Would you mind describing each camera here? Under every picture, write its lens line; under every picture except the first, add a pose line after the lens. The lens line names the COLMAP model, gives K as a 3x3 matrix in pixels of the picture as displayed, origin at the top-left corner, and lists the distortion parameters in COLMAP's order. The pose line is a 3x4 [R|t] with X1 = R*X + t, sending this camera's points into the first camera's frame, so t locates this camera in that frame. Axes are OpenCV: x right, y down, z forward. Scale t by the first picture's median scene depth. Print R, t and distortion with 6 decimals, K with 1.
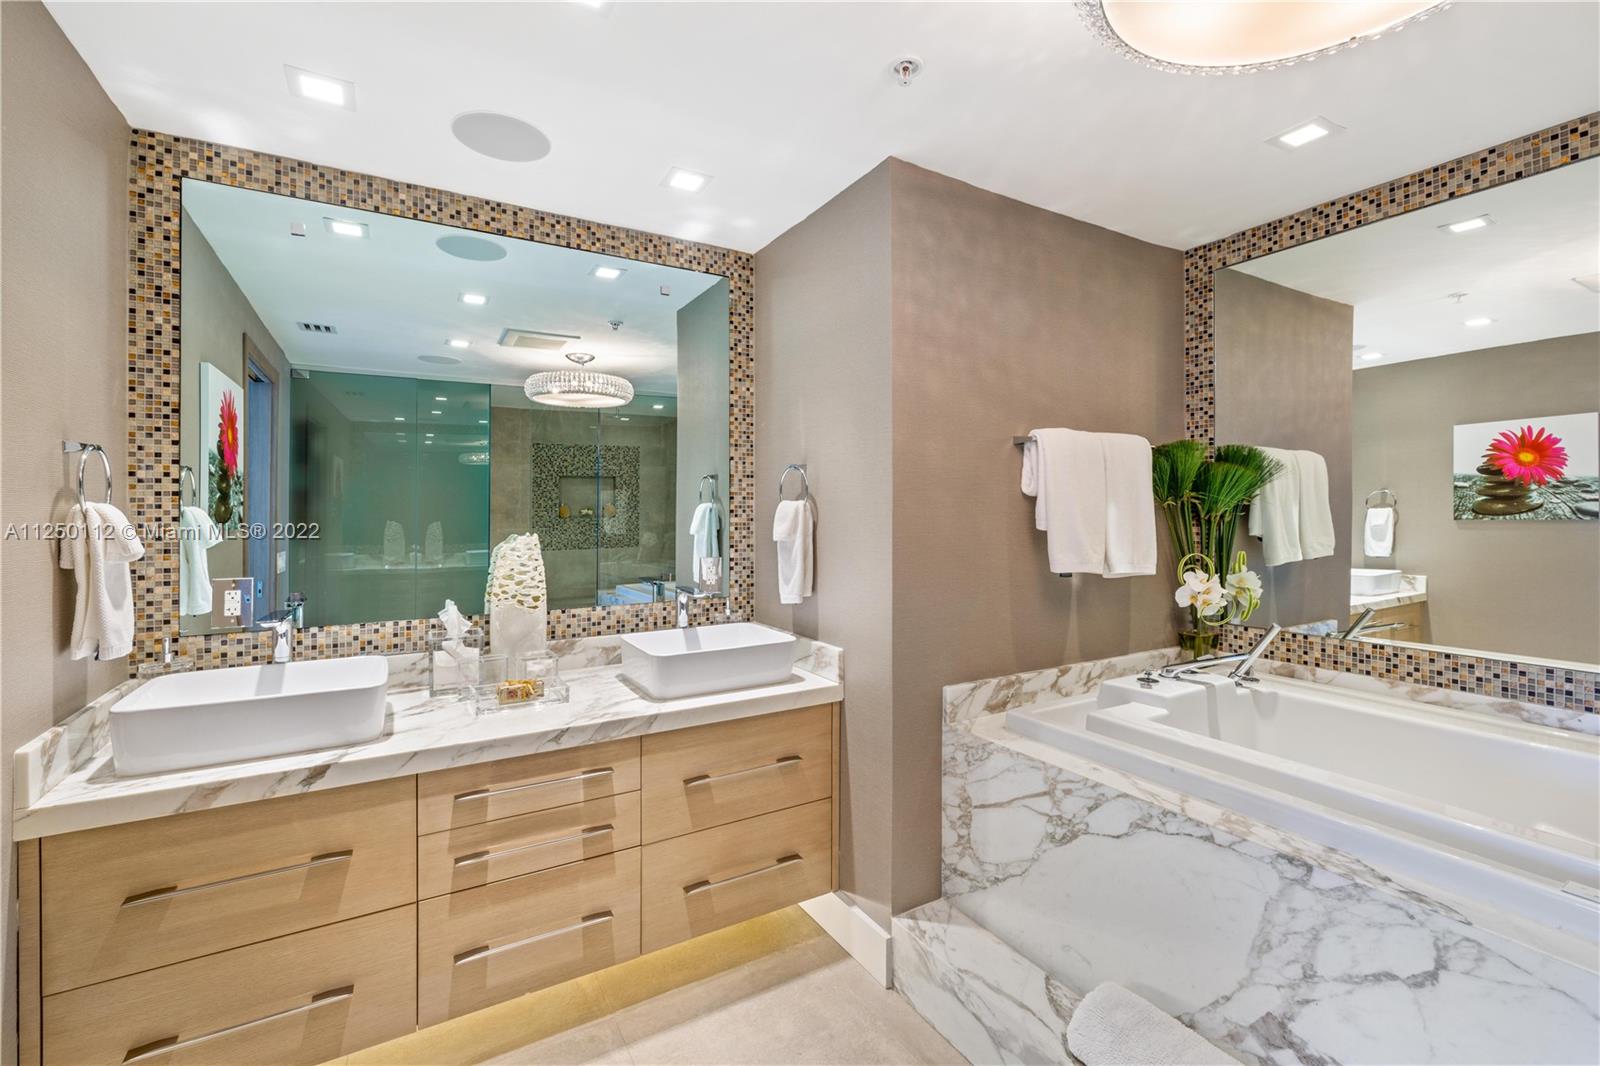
lens RADIAL K [[687.2, 0, 798.2], [0, 687.2, 504.0], [0, 0, 1]] dist [0.011099, -0.000380]
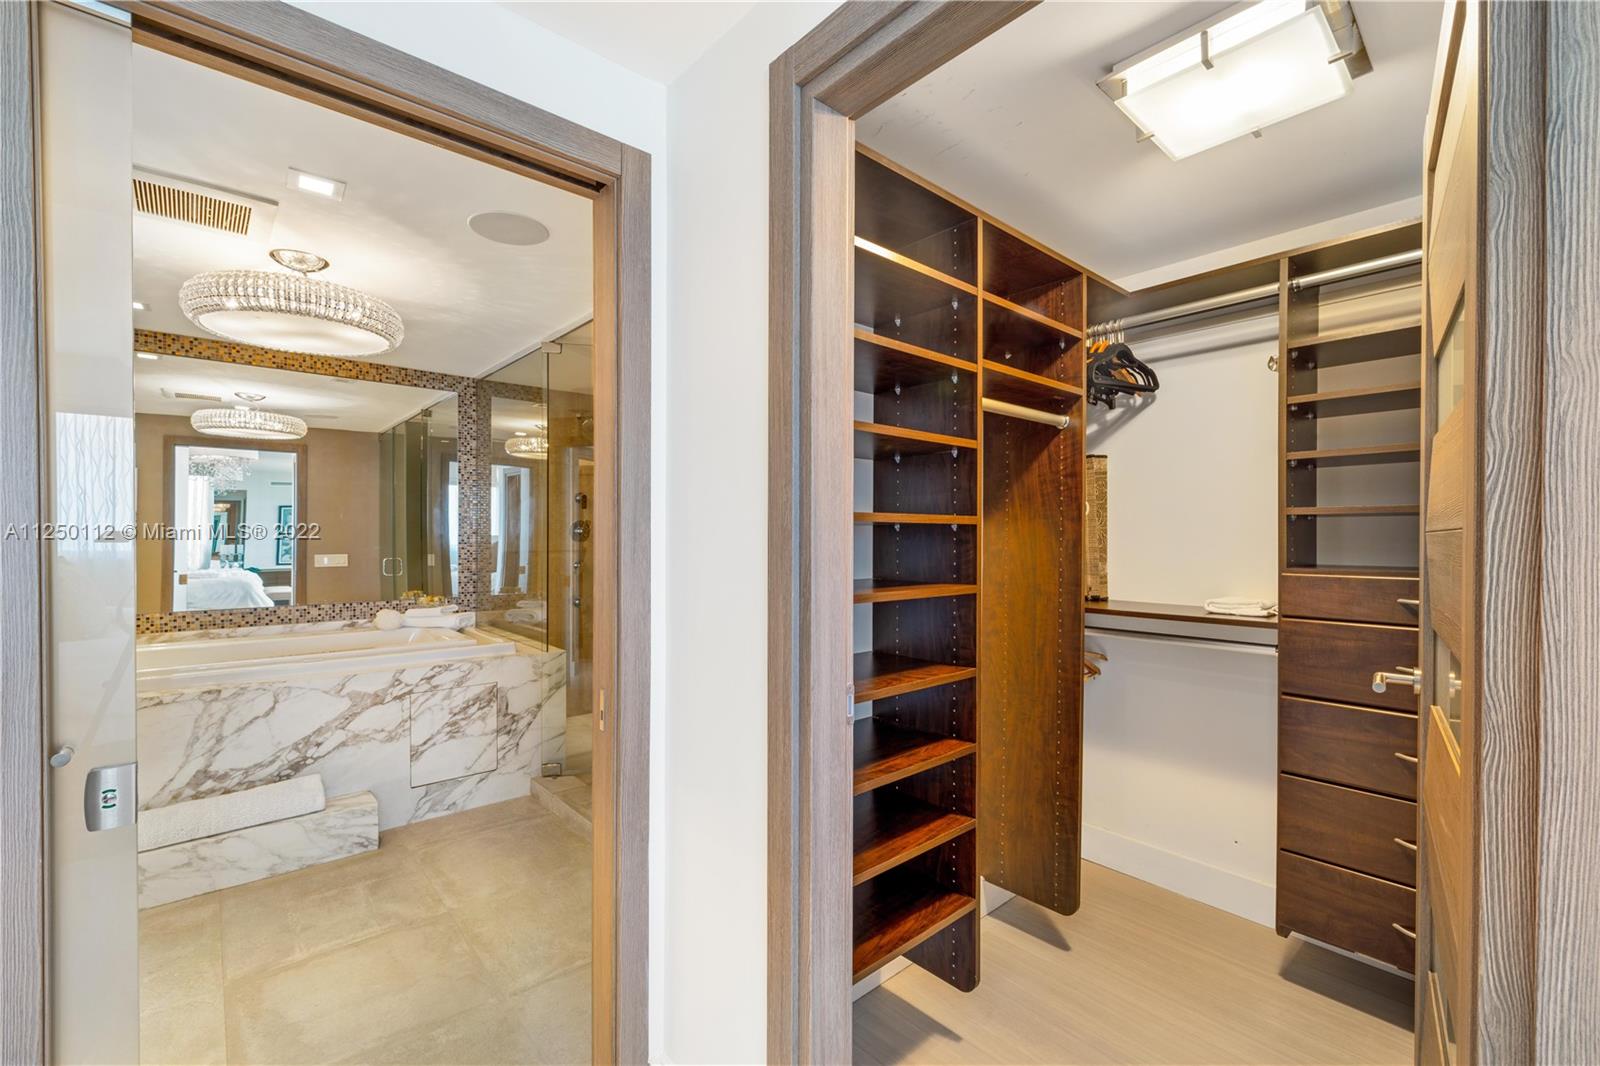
lens RADIAL K [[692.4, 0, 801.7], [0, 692.4, 546.9], [0, 0, 1]] dist [-0.000249, -0.000215]
pose [[-0.182565, -0.010934, 0.983133, -1.098133], [-0.010667, 0.999901, 0.009140, 0.016247], [-0.983136, -0.008818, -0.182664, -0.257906]]
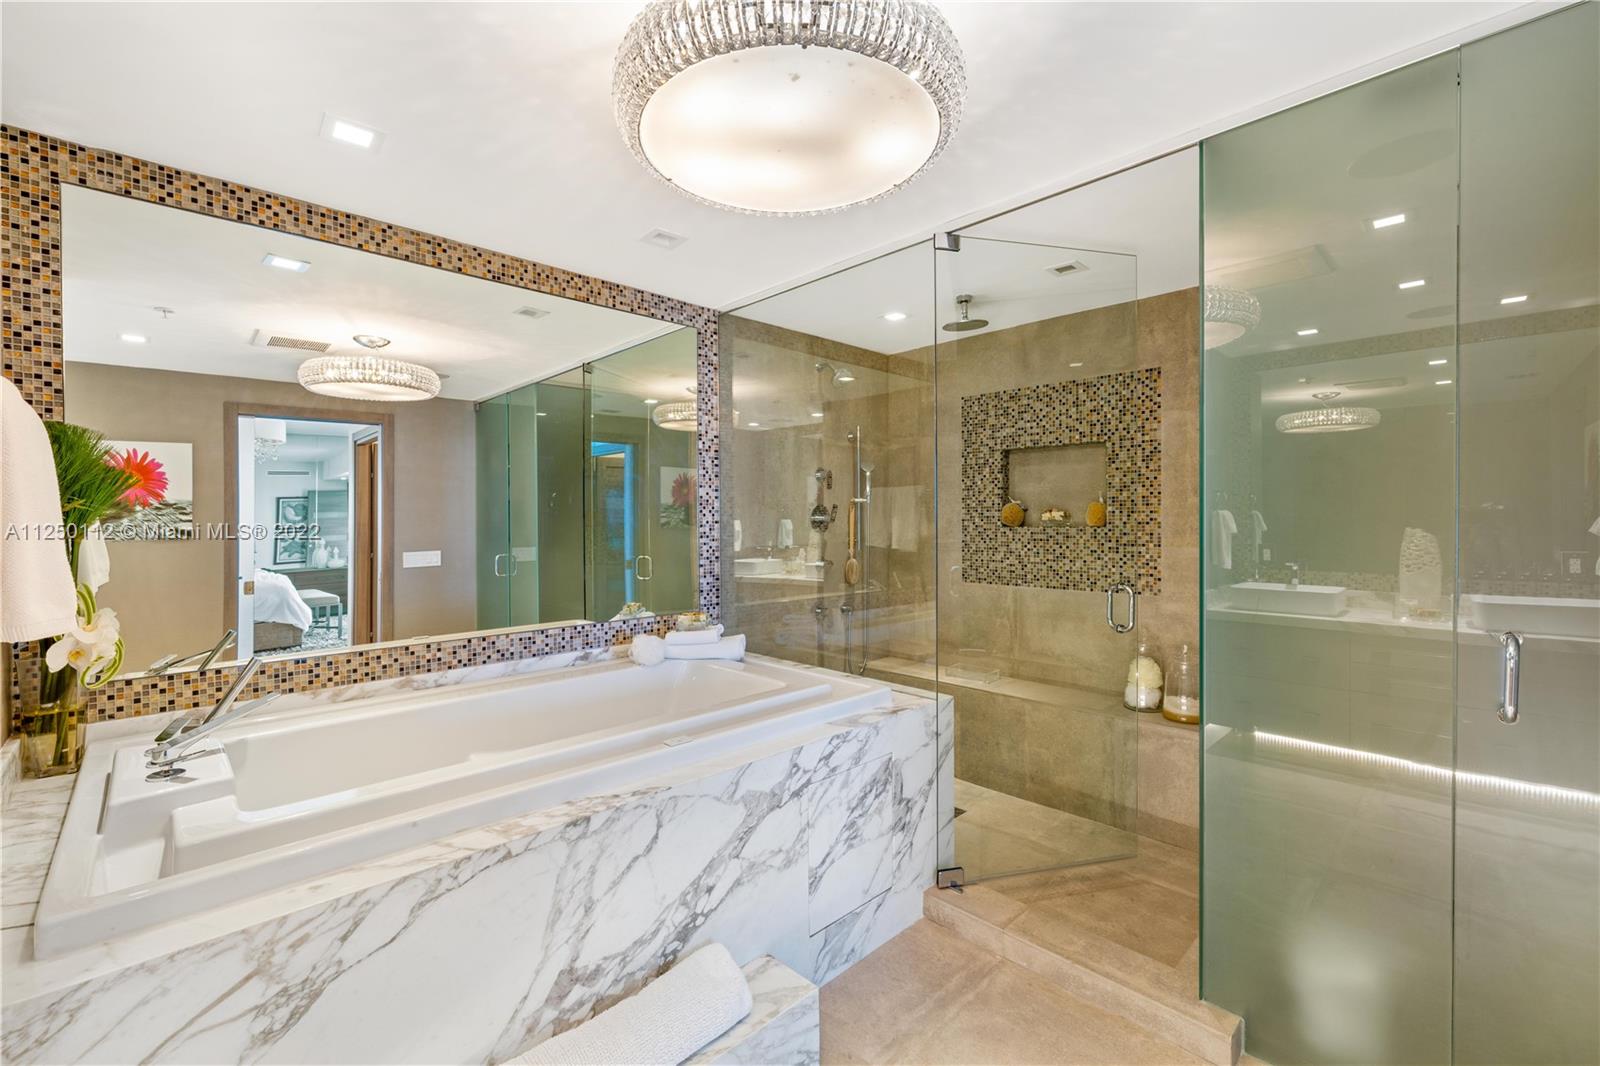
lens RADIAL K [[676.7, 0, 776.3], [0, 676.7, 537.6], [0, 0, 1]] dist [-0.003034, 0.000035]
pose [[-0.218603, -0.013660, 0.975718, -0.288942], [0.001817, 0.999895, 0.014406, 0.014950], [-0.975812, 0.004922, -0.218555, 0.584653]]
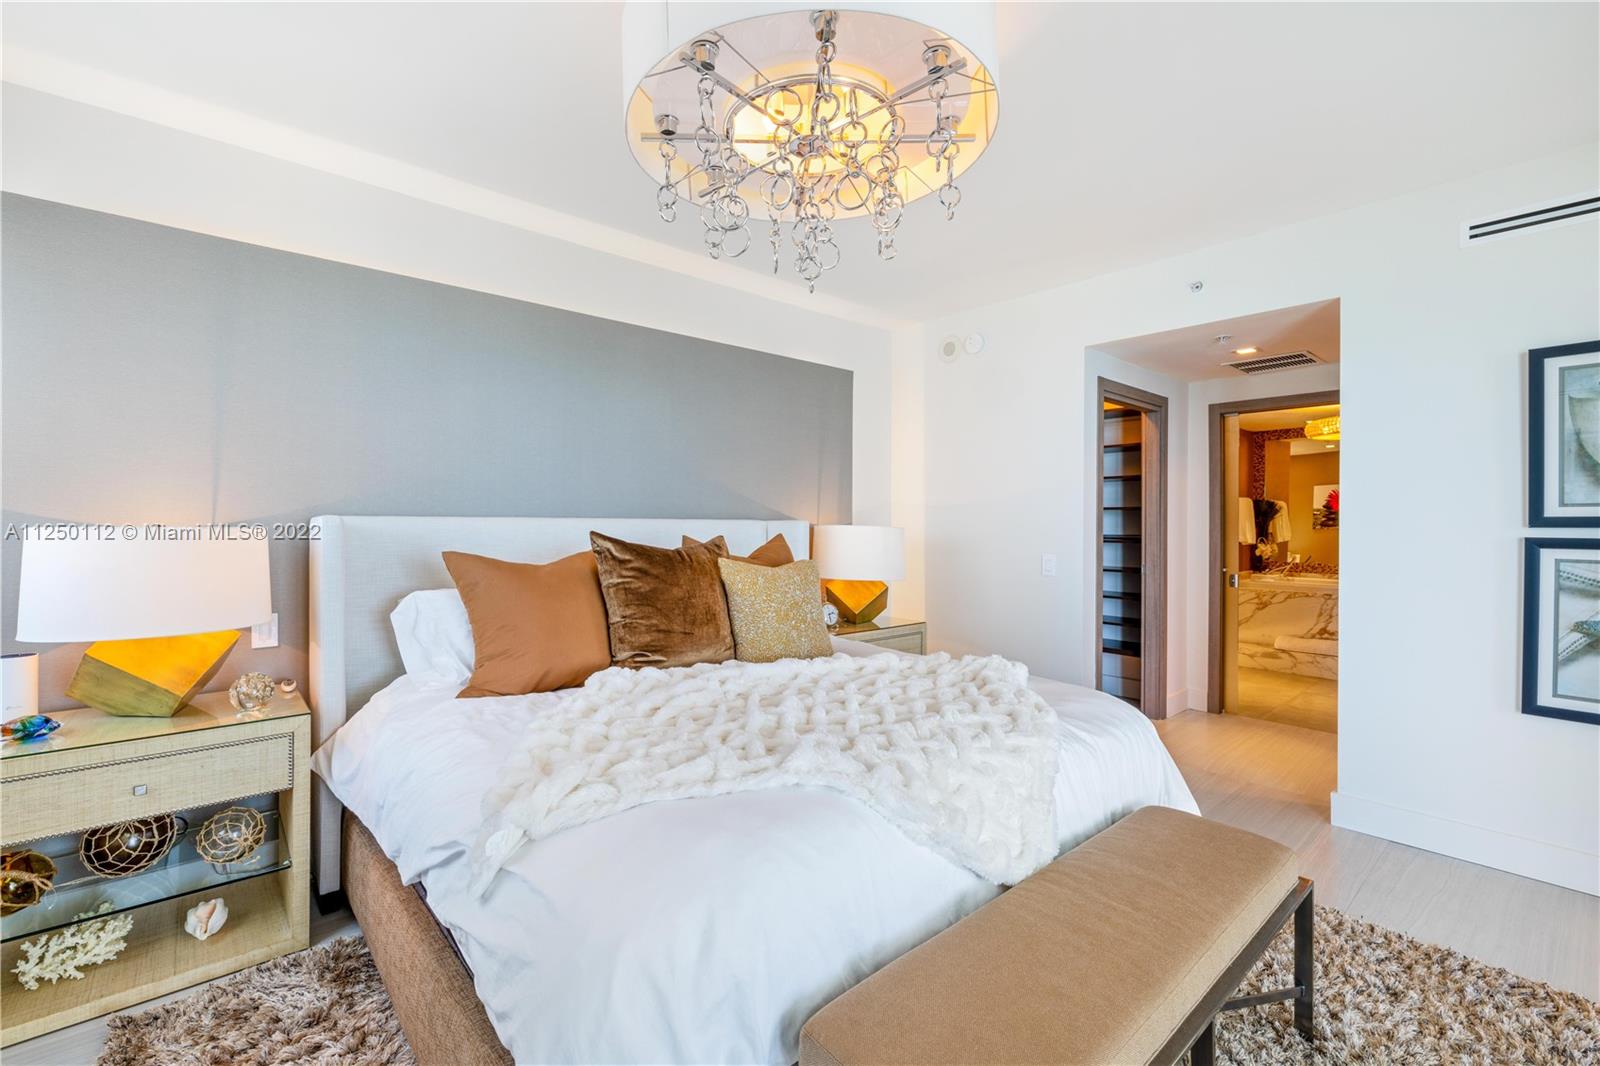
lens RADIAL K [[669.6, 0, 796.6], [0, 669.6, 524.0], [0, 0, 1]] dist [0.000237, 0.000113]
pose [[0.985903, 0.010190, 0.167004, -2.415643], [-0.012868, 0.999805, 0.014959, -0.007111], [-0.166819, -0.016897, 0.985843, -1.936136]]
